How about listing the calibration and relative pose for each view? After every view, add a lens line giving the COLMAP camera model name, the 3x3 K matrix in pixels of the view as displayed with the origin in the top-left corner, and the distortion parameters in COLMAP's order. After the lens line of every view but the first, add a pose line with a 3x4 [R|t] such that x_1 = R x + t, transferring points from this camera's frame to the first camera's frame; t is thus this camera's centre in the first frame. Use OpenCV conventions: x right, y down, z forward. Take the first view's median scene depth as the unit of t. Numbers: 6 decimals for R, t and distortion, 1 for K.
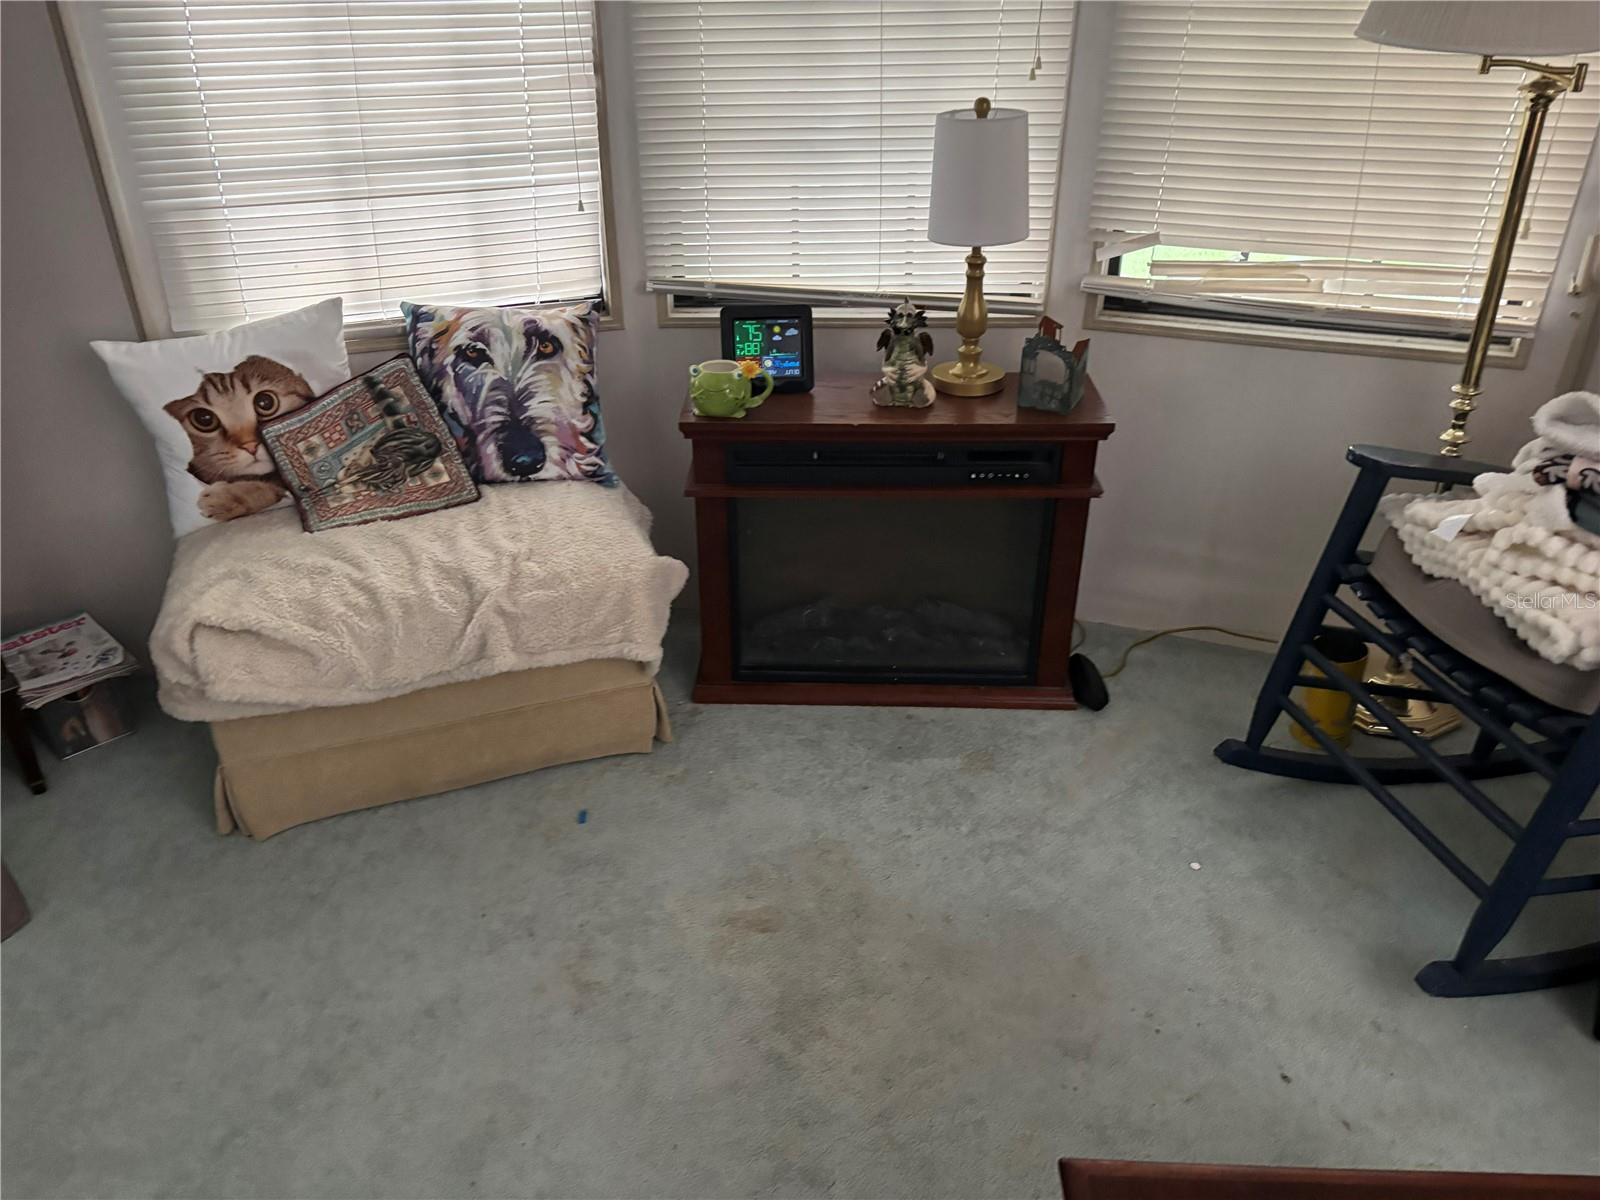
lens RADIAL K [[1198.8, 0, 816.9], [0, 1198.8, 602.0], [0, 0, 1]] dist [0.013963, -0.017114]
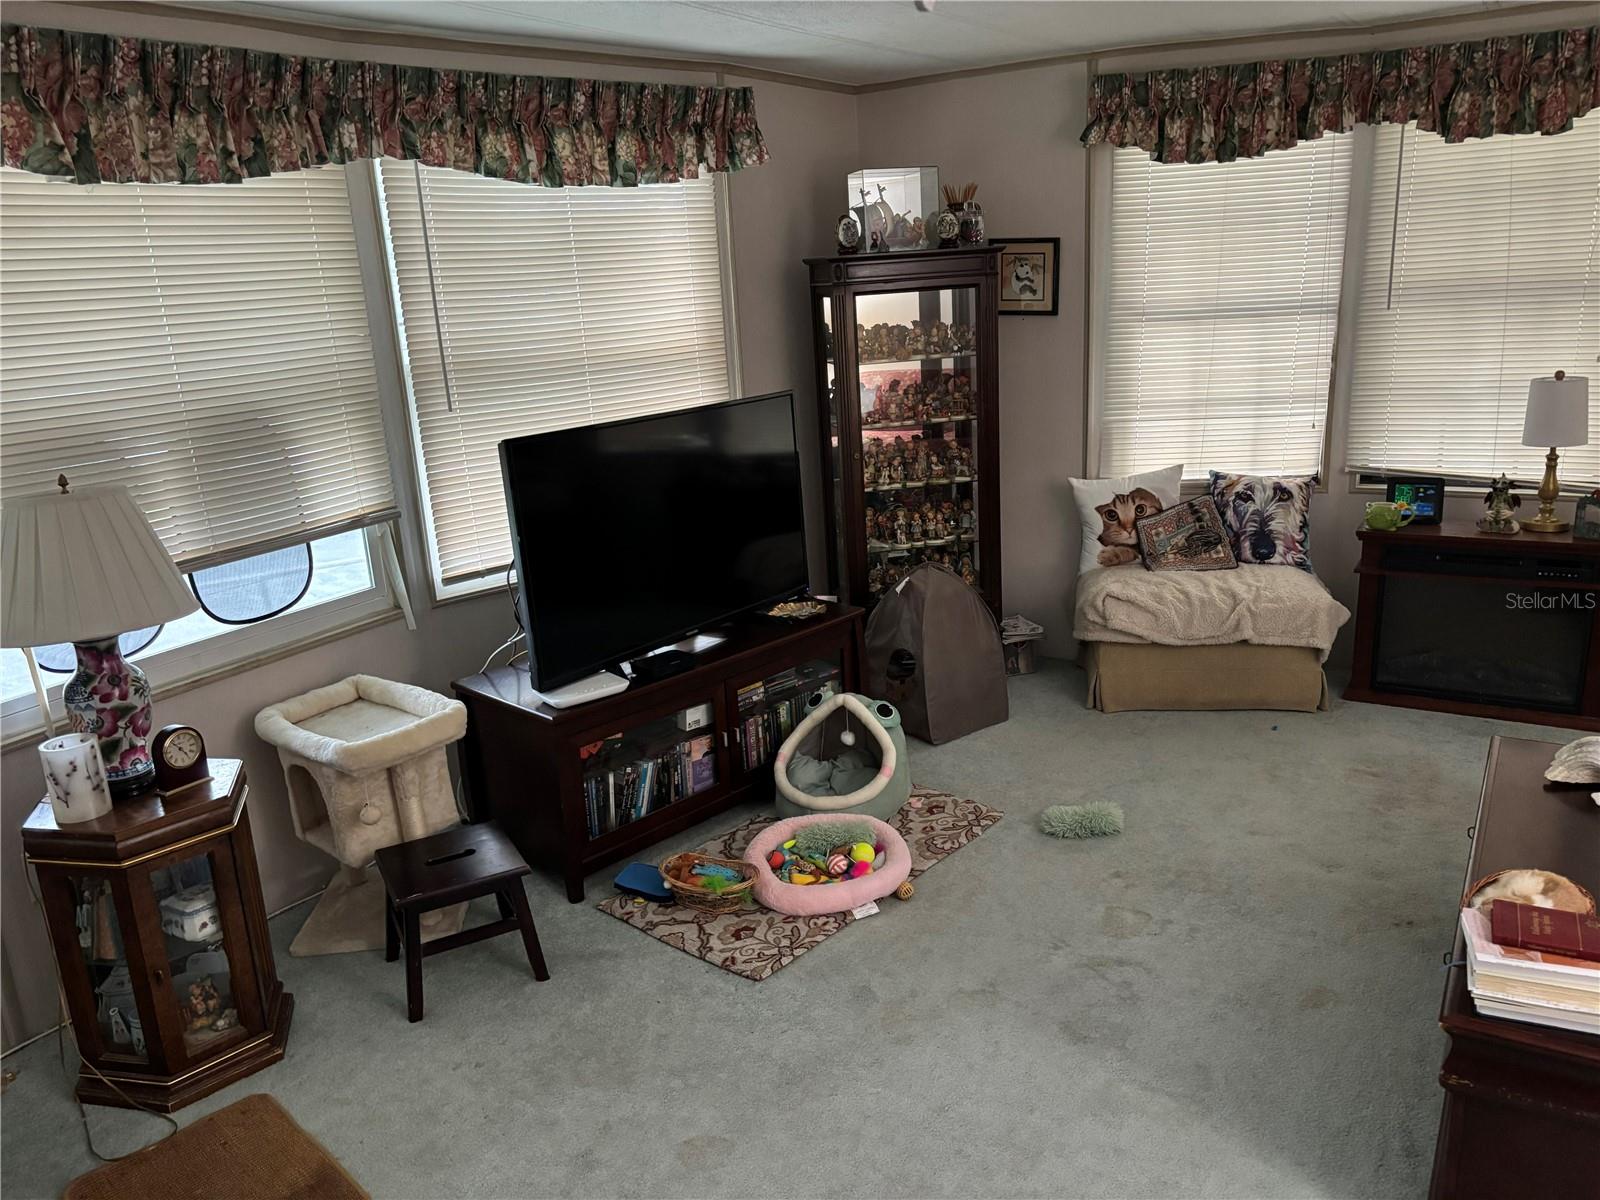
lens RADIAL K [[1198.8, 0, 803.2], [0, 1198.8, 605.8], [0, 0, 1]] dist [0.013963, -0.017114]
pose [[0.859993, 0.093234, -0.501716, 0.093674], [-0.203764, 0.964129, -0.170108, 0.455442], [0.467859, 0.248523, 0.848142, -0.969047]]
